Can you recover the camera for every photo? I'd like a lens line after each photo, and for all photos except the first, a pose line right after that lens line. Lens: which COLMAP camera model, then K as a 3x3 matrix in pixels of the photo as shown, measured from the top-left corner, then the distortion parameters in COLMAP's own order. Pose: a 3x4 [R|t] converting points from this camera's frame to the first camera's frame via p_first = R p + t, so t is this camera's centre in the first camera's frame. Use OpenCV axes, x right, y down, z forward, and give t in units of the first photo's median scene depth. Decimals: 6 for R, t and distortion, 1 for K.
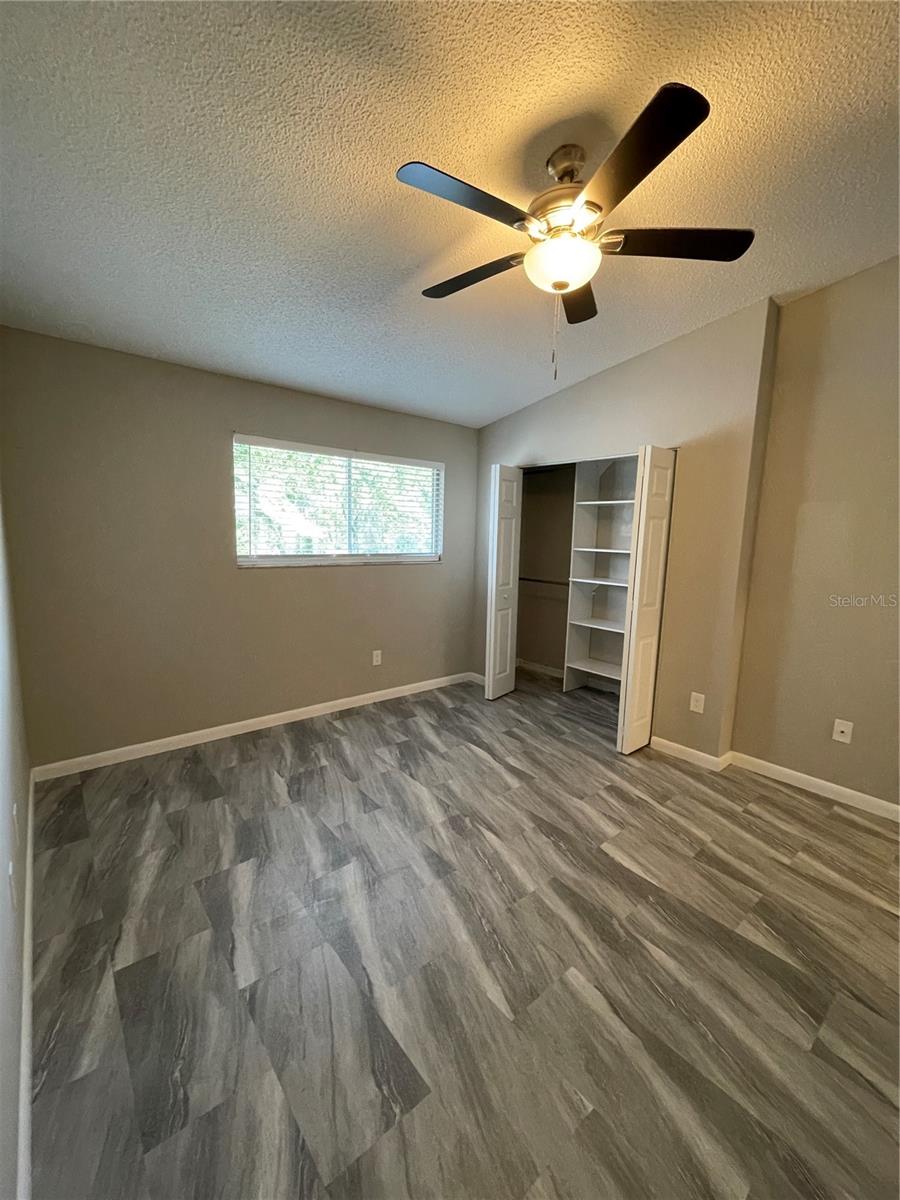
lens RADIAL K [[488.5, 0, 450.0], [0, 488.5, 600.0], [0, 0, 1]] dist [-0.003486, -0.000329]
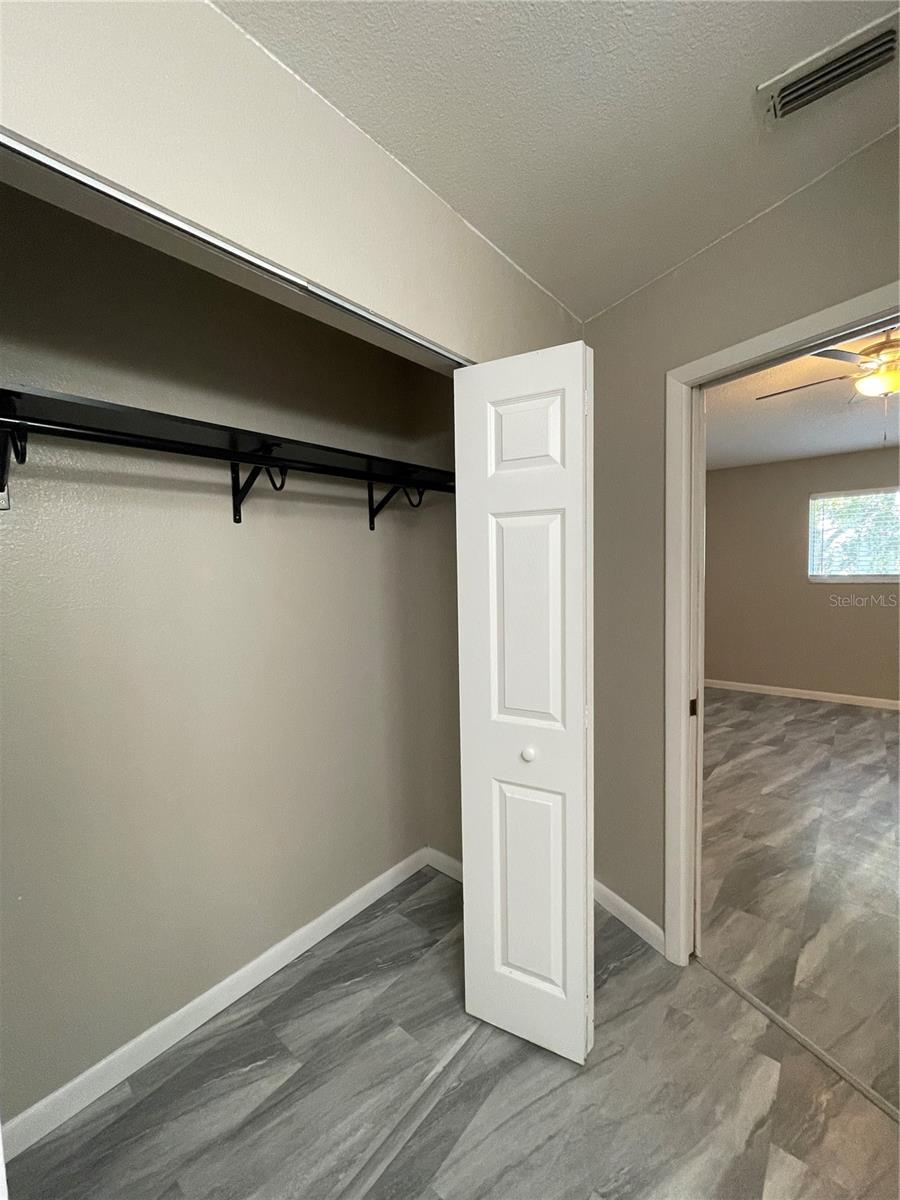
lens RADIAL K [[488.5, 0, 450.0], [0, 488.5, 600.0], [0, 0, 1]] dist [-0.003486, -0.000329]
pose [[0.173198, 0.037188, -0.984185, 1.277673], [-0.106895, 0.994093, 0.018751, 0.116531], [0.979069, 0.101957, 0.176150, -0.475339]]
